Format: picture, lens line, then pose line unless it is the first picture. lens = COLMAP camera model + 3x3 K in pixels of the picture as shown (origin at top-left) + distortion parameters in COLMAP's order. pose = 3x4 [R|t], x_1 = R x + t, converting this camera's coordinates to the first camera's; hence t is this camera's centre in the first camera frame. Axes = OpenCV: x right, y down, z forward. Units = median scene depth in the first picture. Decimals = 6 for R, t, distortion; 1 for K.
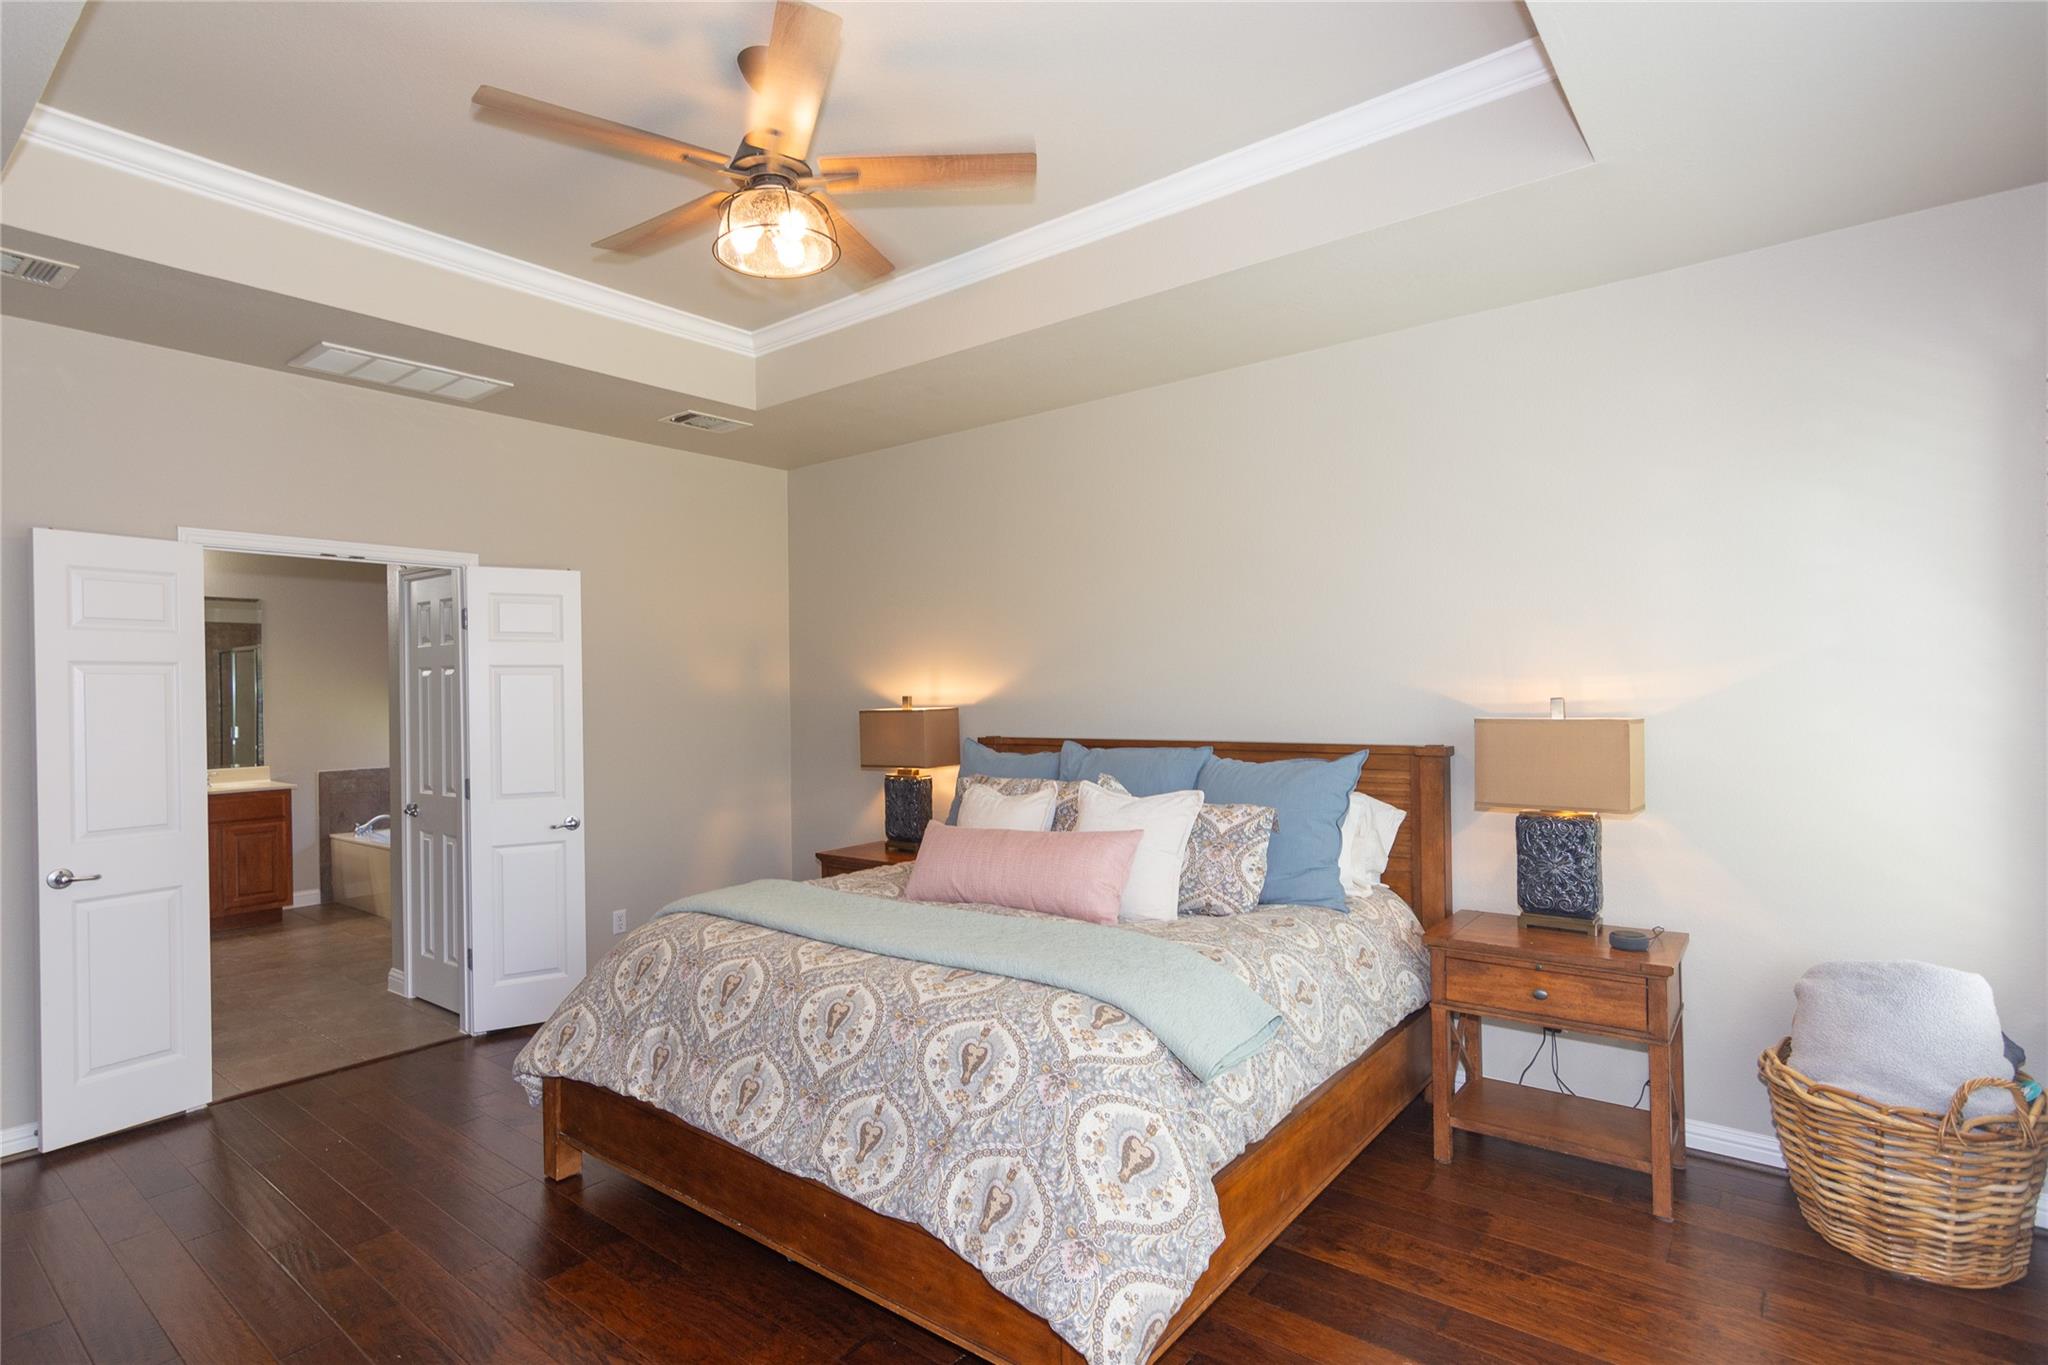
lens RADIAL K [[995.3, 0, 1014.1], [0, 995.3, 687.7], [0, 0, 1]] dist [-0.000581, 0.000788]
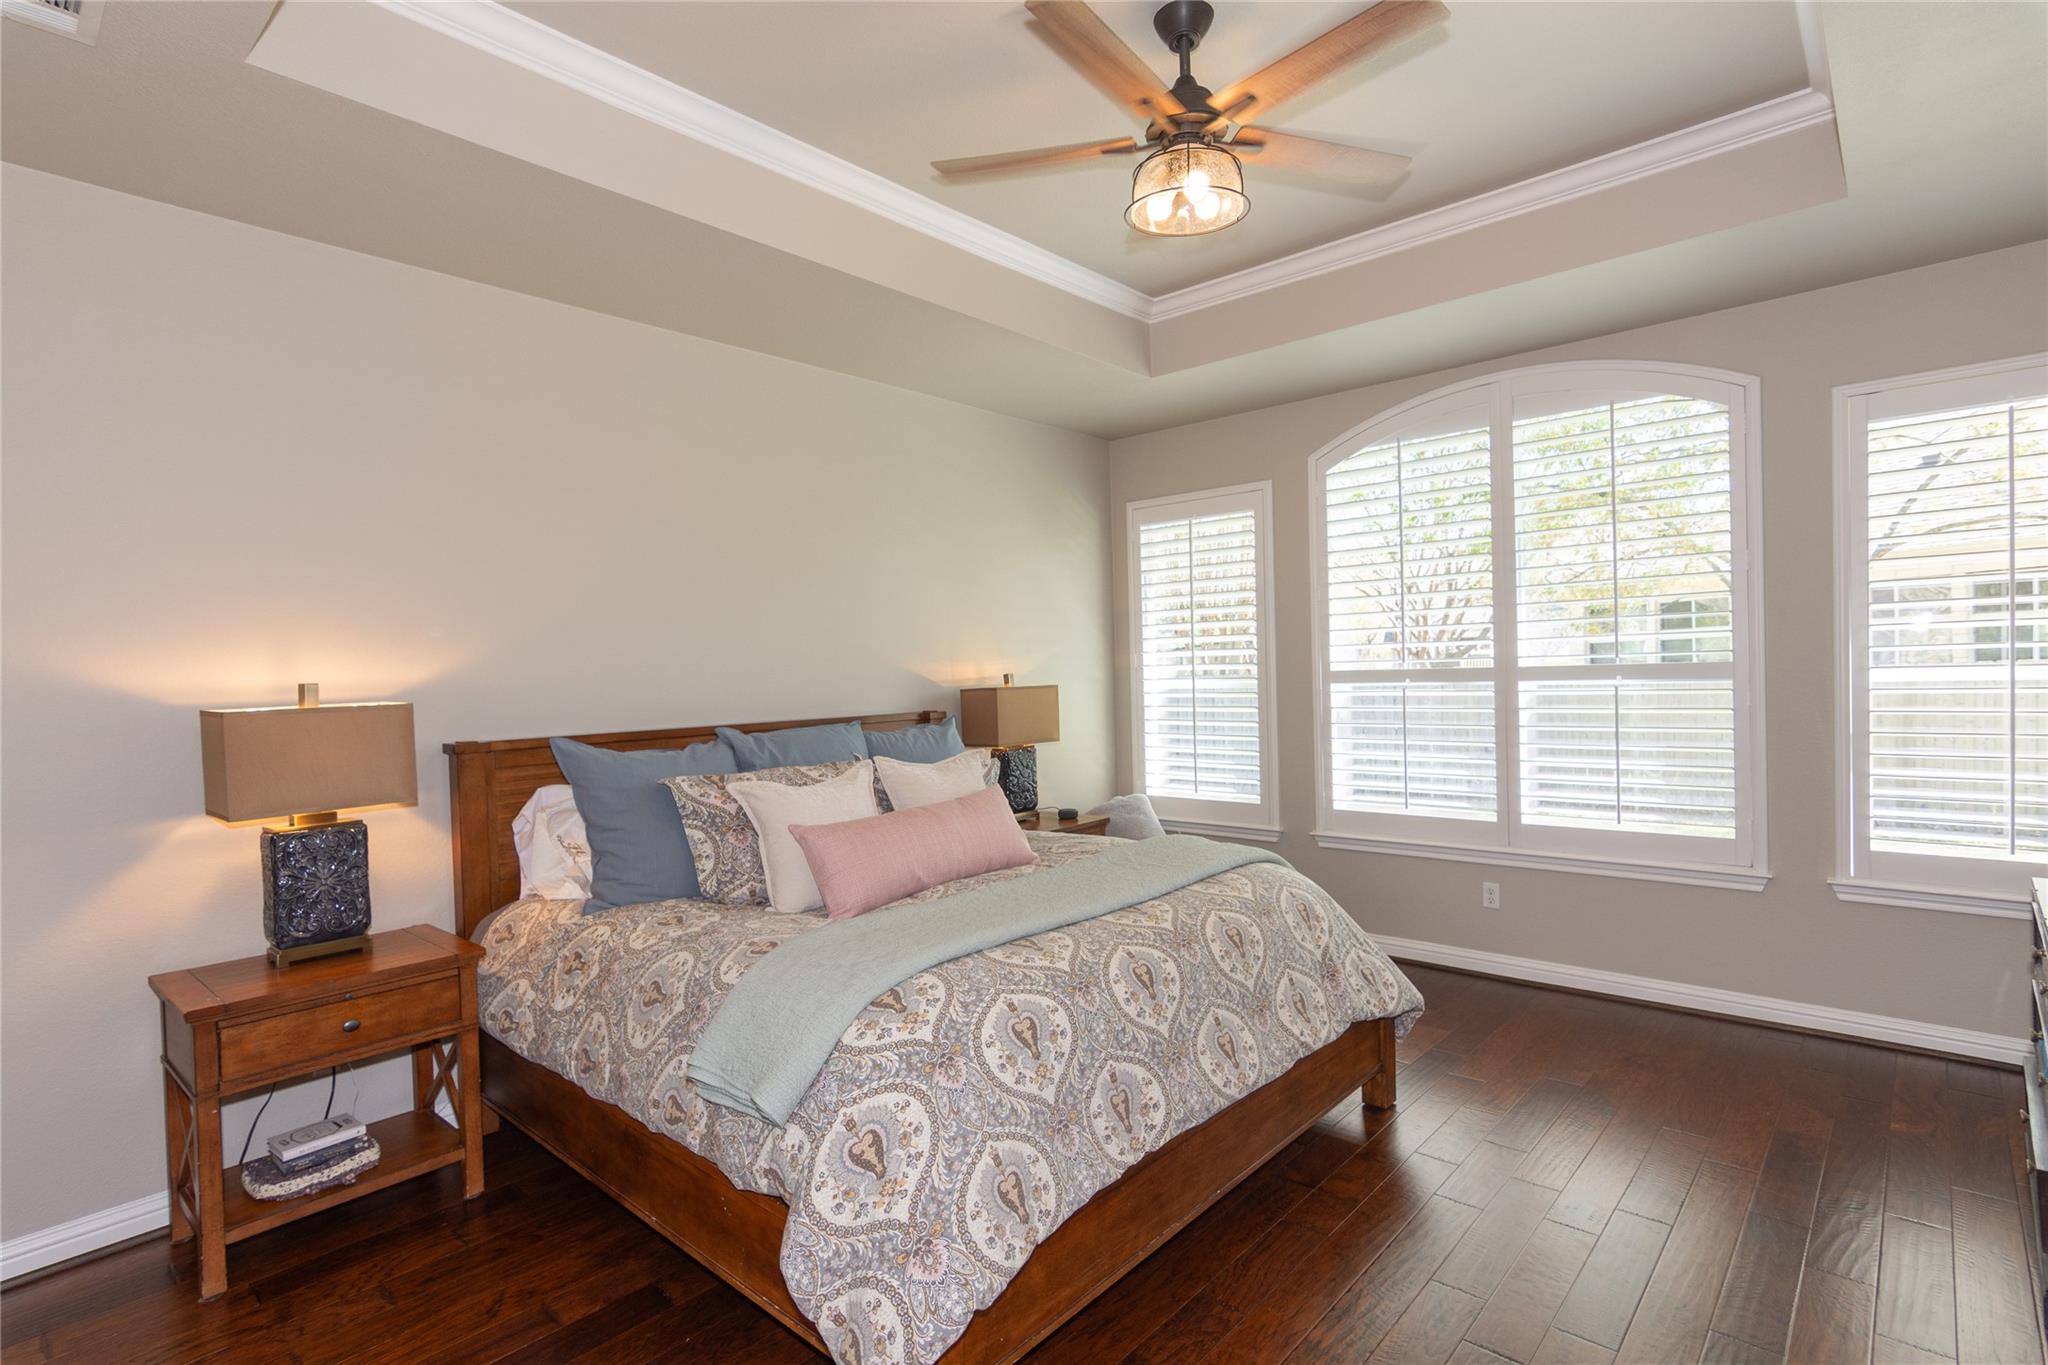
lens RADIAL K [[995.3, 0, 1014.1], [0, 995.3, 687.7], [0, 0, 1]] dist [-0.000581, 0.000788]
pose [[0.068730, 0.000711, 0.997635, -1.059309], [0.022112, 0.999753, -0.002236, 0.036317], [-0.997390, 0.022213, 0.068698, 0.940767]]
